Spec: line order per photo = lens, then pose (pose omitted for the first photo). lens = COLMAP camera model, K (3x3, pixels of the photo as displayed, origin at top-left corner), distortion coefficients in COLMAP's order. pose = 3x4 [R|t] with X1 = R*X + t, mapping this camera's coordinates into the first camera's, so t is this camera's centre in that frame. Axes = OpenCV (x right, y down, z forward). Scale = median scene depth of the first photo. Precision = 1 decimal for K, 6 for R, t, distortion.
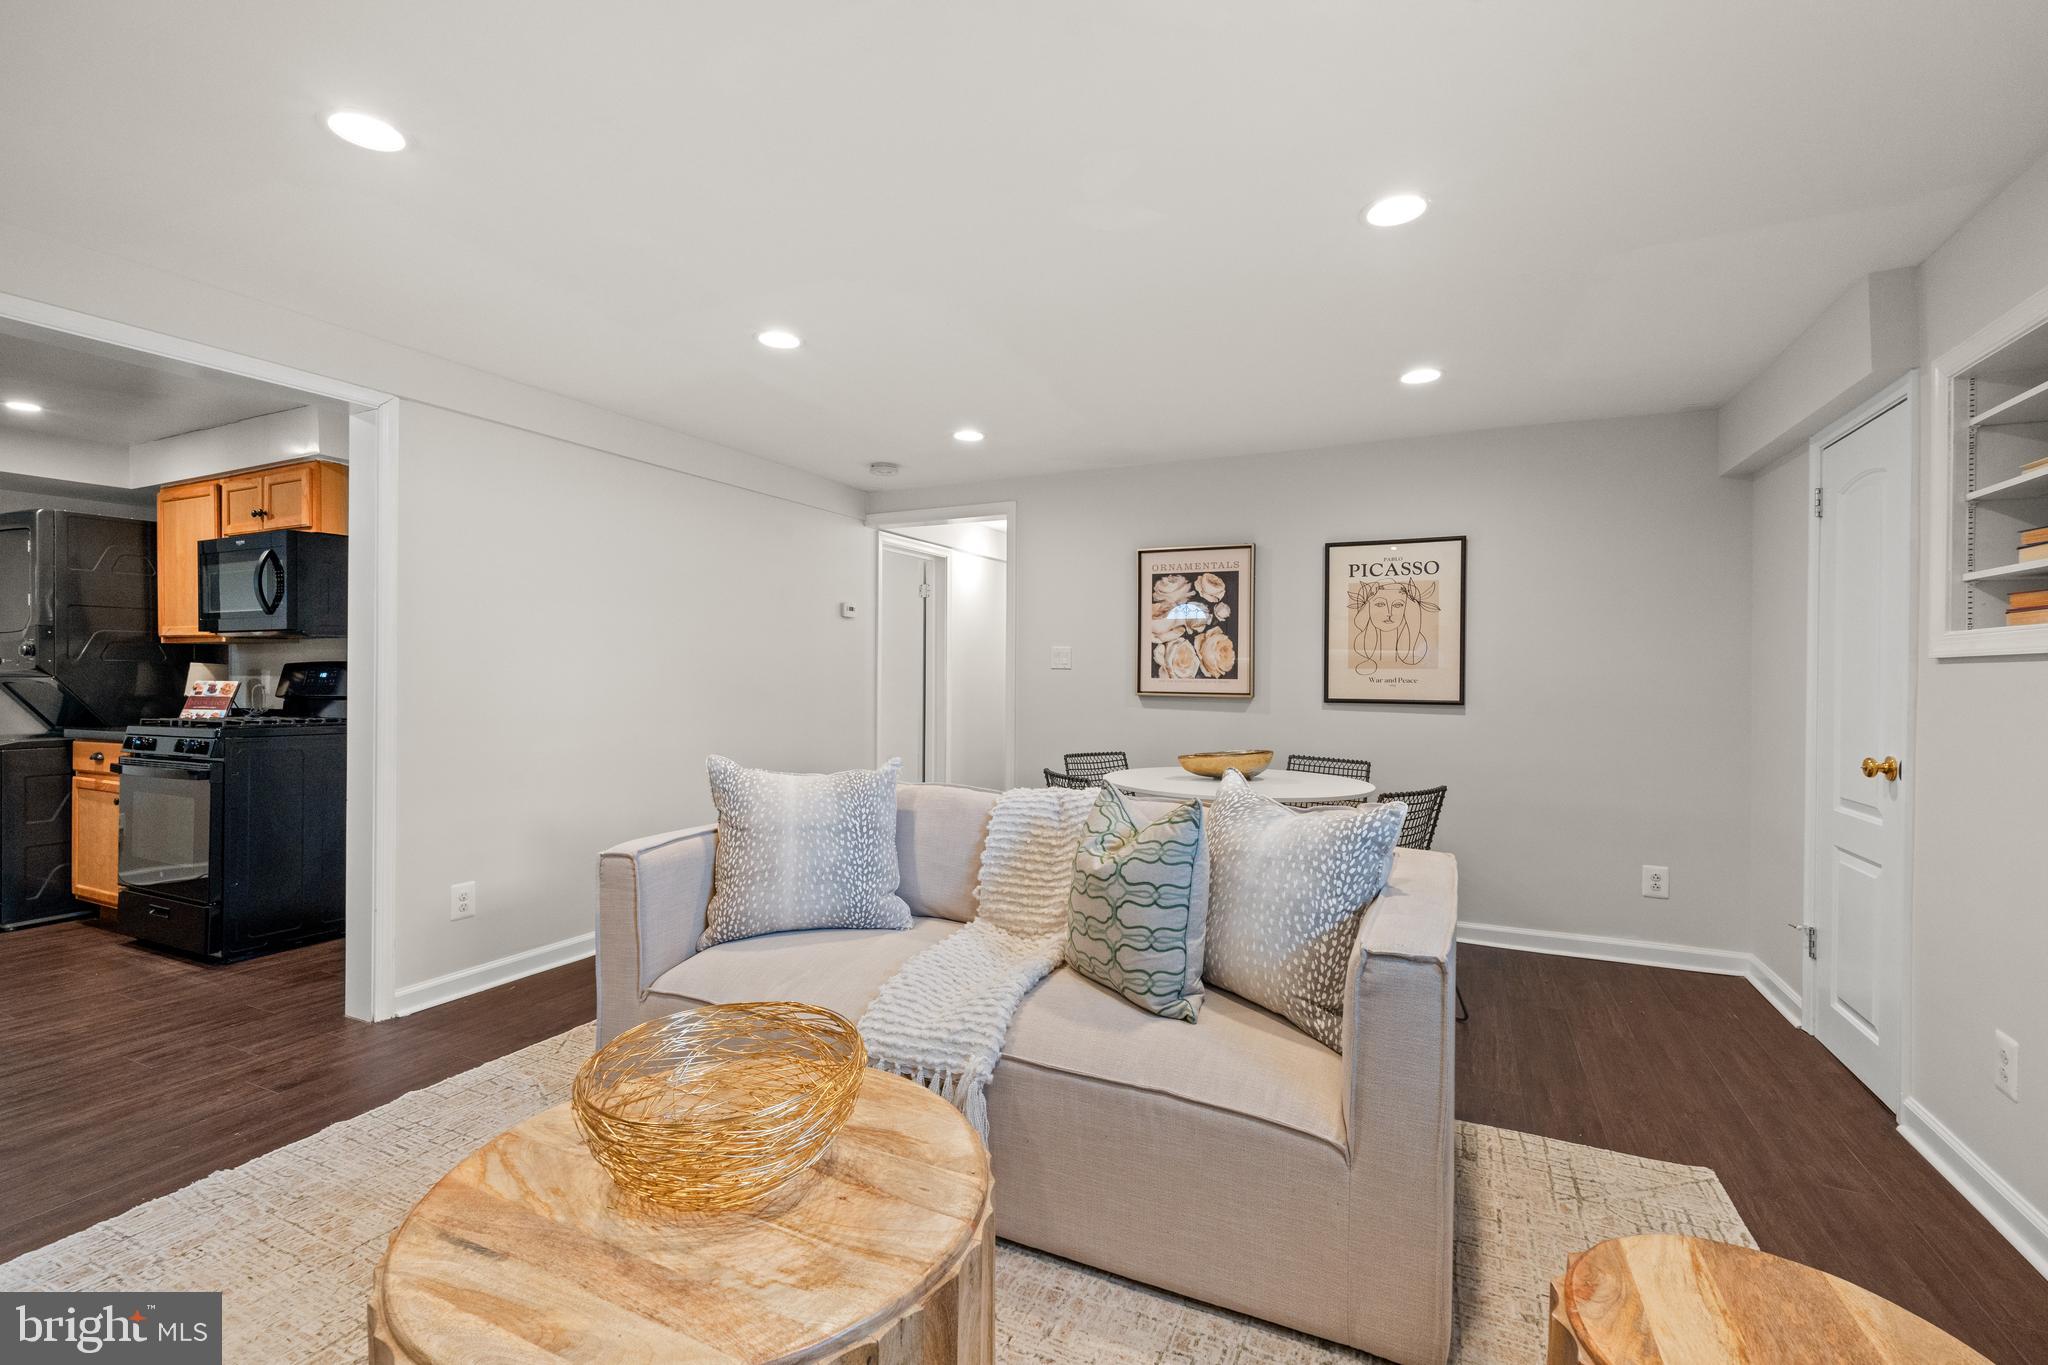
lens RADIAL K [[905.0, 0, 1020.9], [0, 905.0, 674.8], [0, 0, 1]] dist [-0.000591, -0.000103]
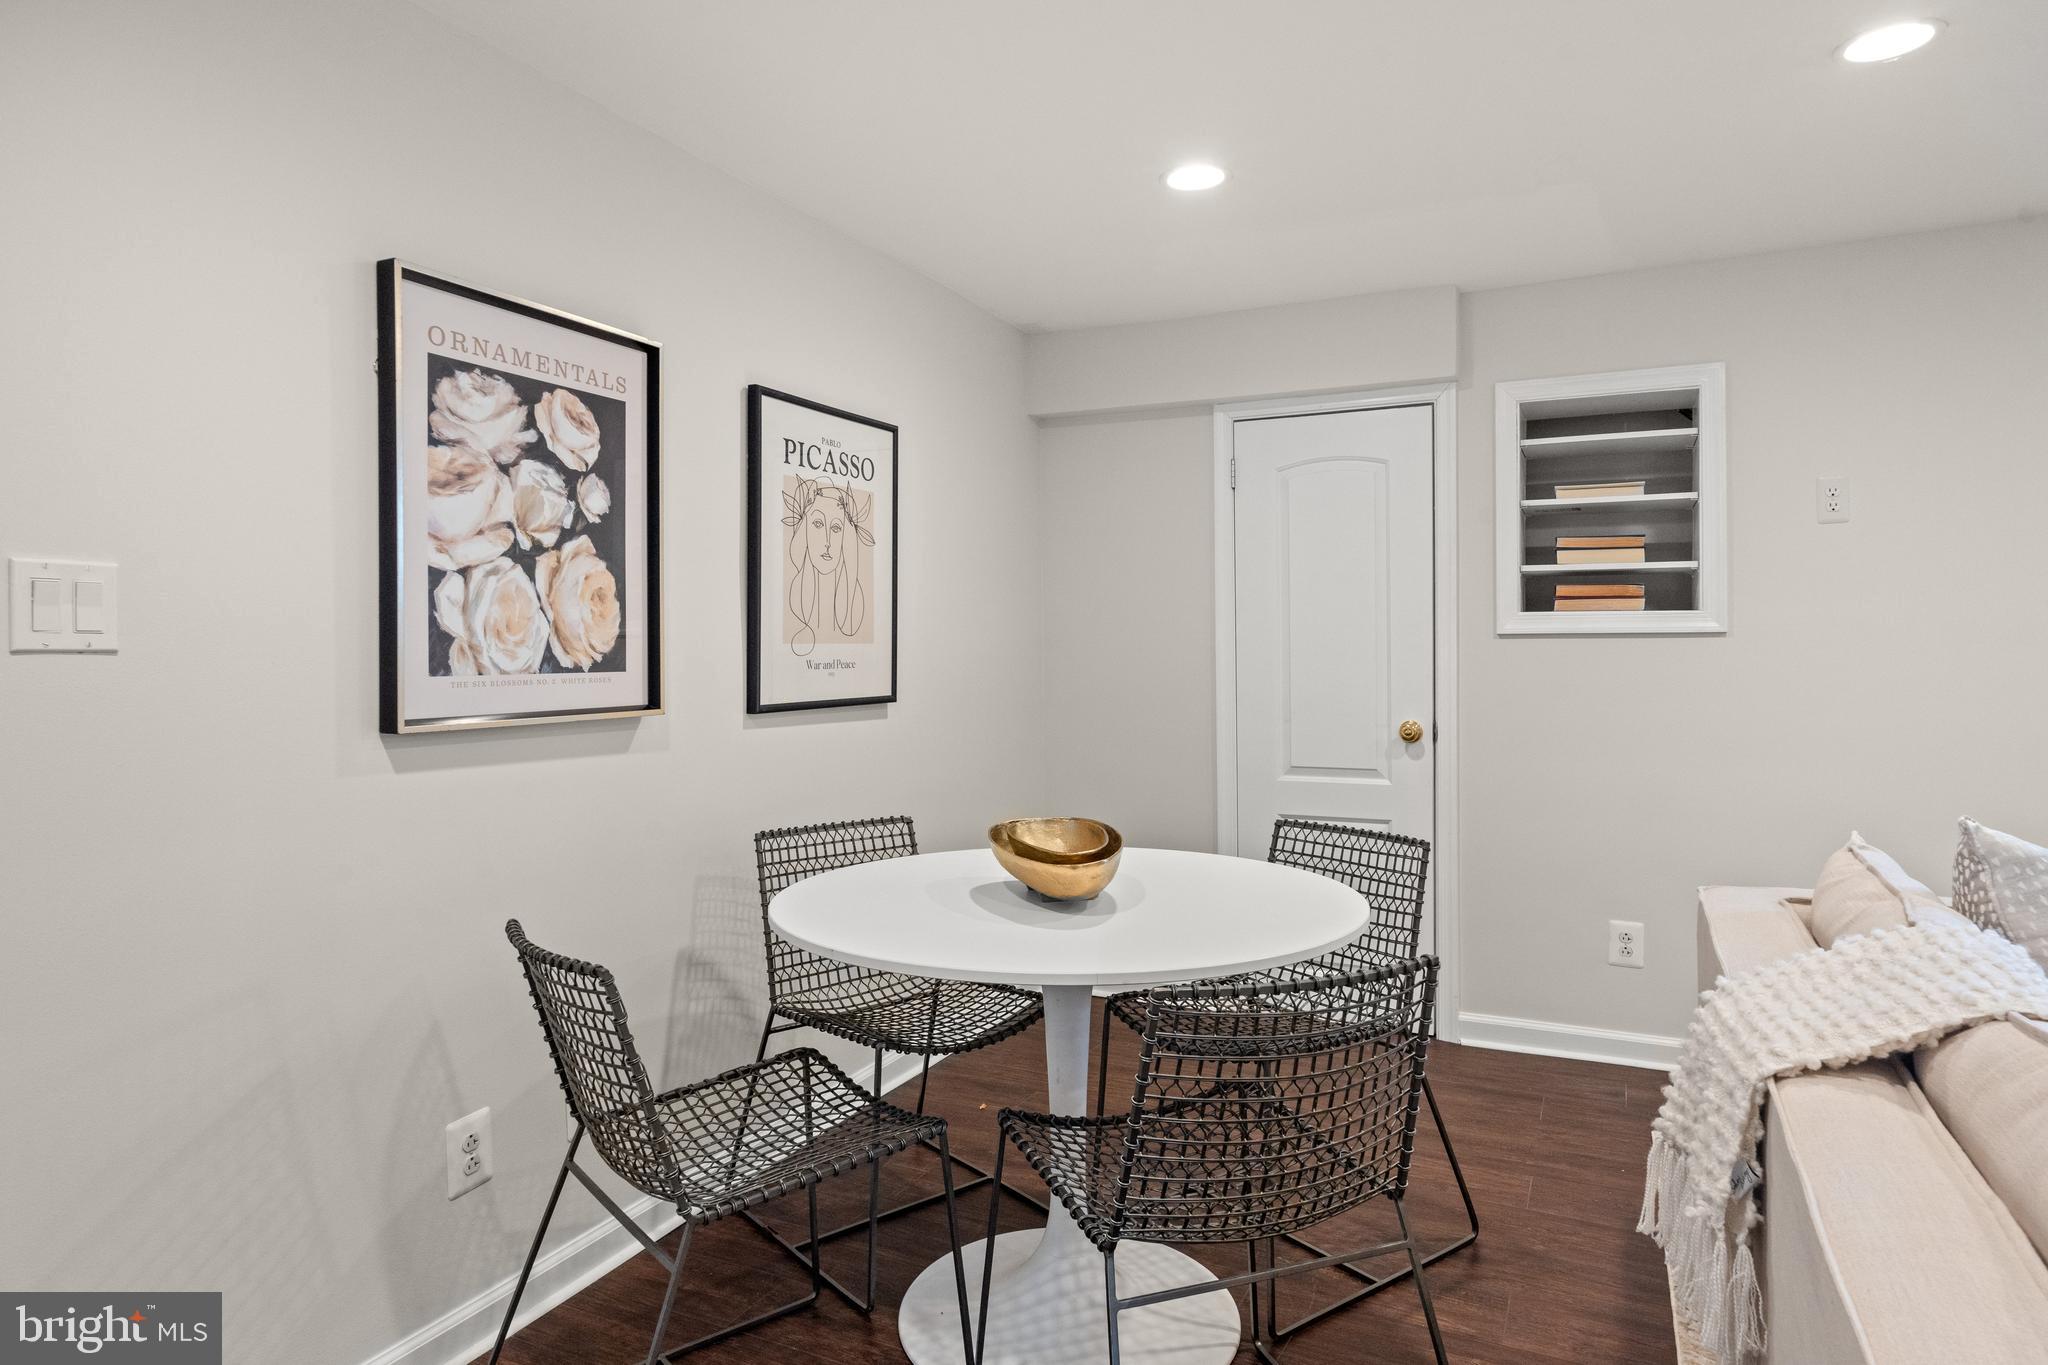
lens RADIAL K [[1188.7, 0, 1020.7], [0, 1188.7, 650.3], [0, 0, 1]] dist [0.004253, 0.000340]
pose [[0.014500, -0.013163, 0.999808, -0.283170], [0.005358, 0.999900, 0.013086, -0.010582], [-0.999881, 0.005168, 0.014569, 0.810193]]
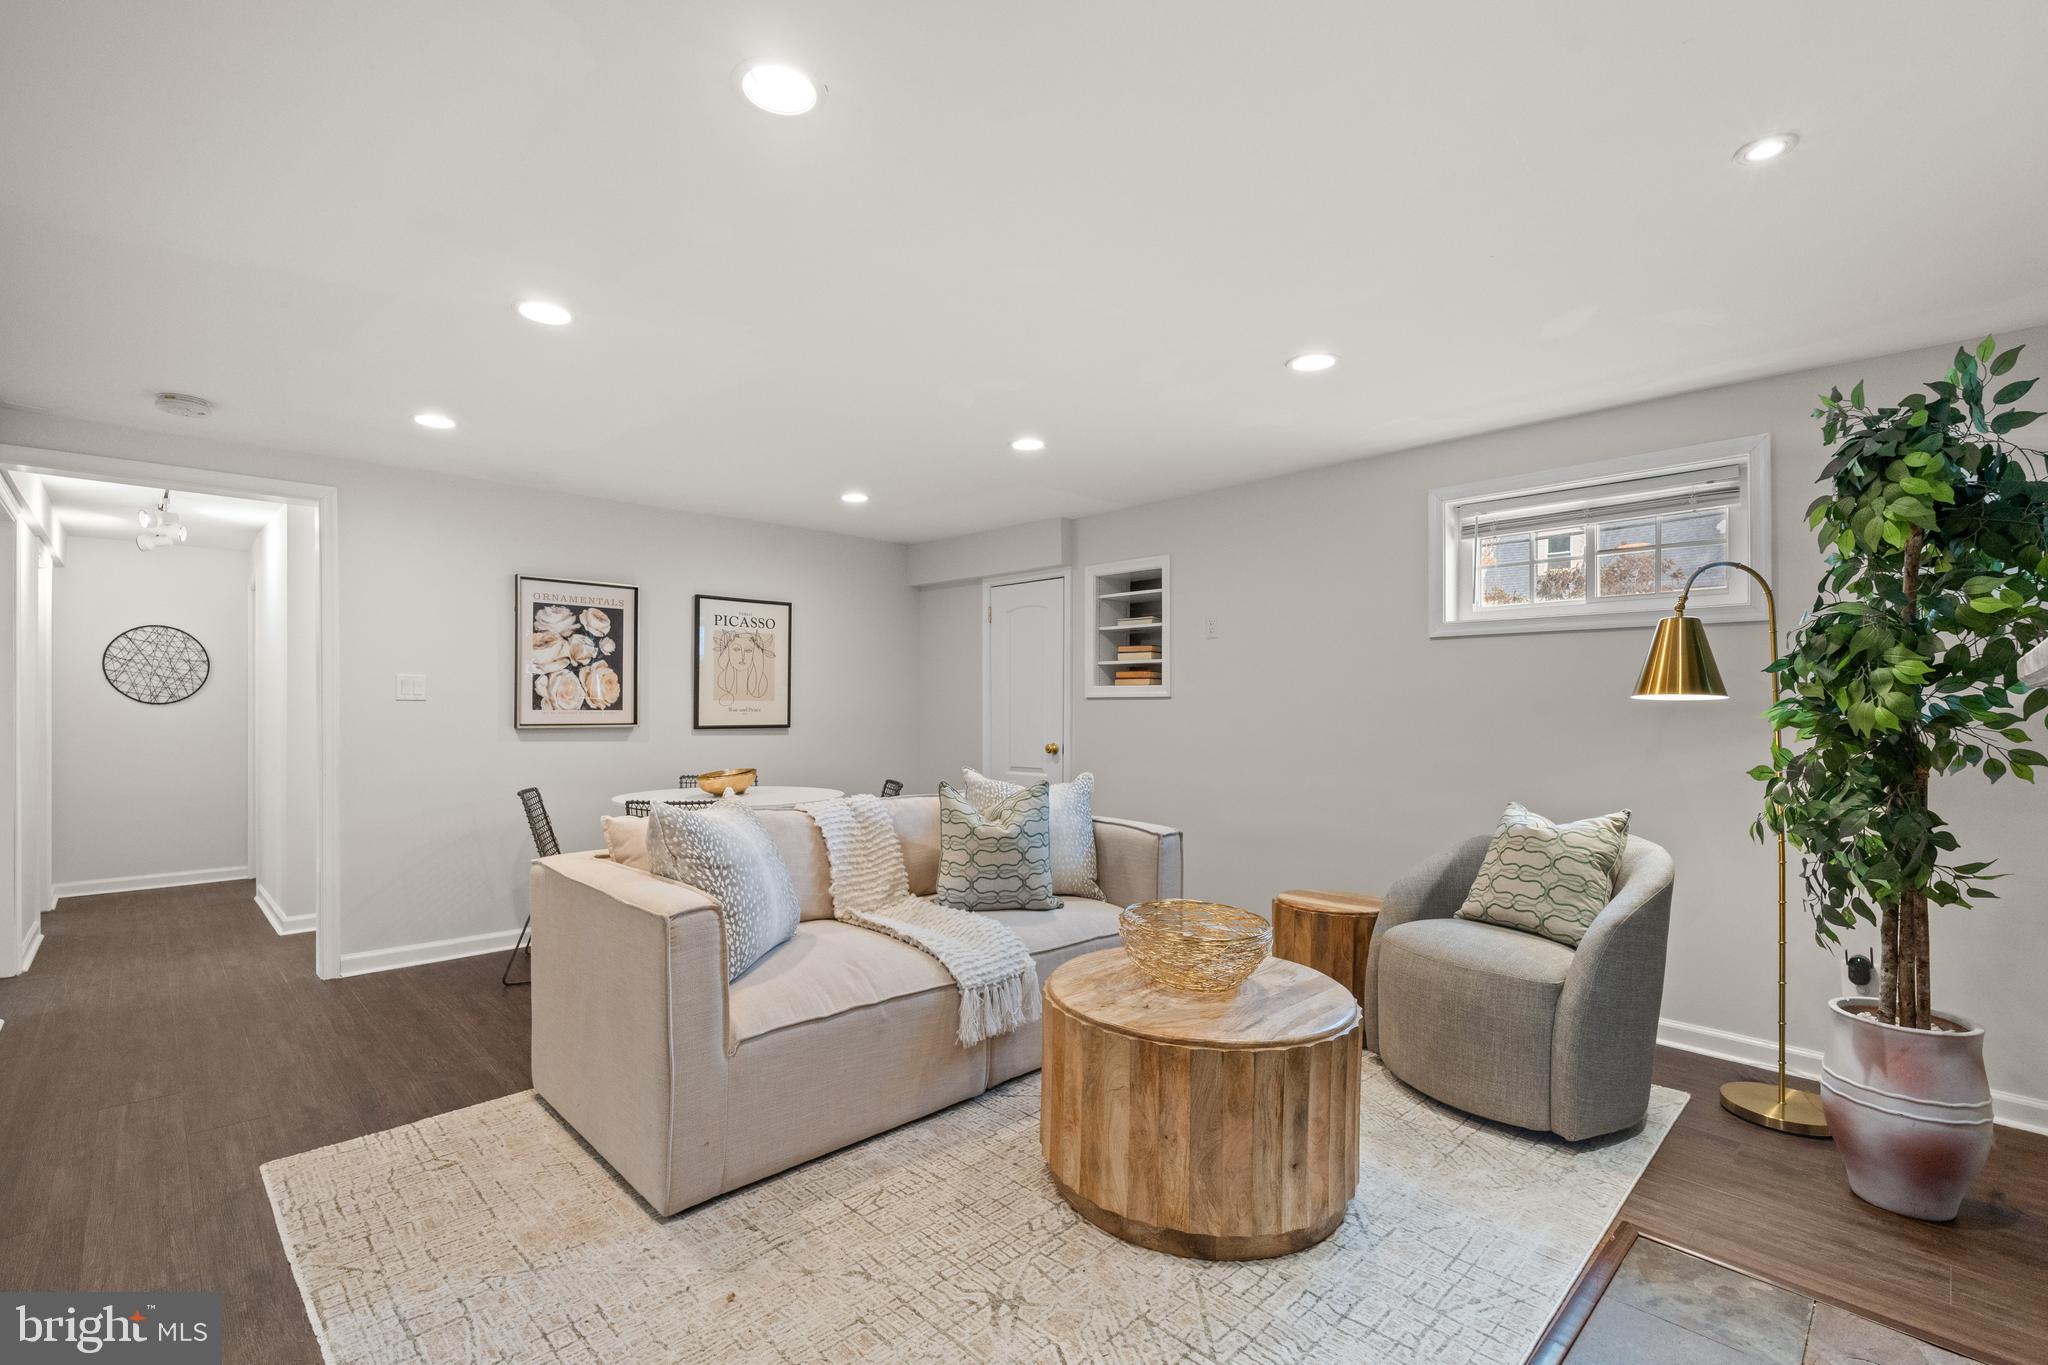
lens RADIAL K [[903.9, 0, 1003.0], [0, 903.9, 703.2], [0, 0, 1]] dist [-0.000225, 0.000119]
pose [[0.356231, -0.002570, 0.934394, -0.594581], [0.001942, 0.999996, 0.002010, -0.004777], [-0.934396, 0.001099, 0.356235, 0.196615]]
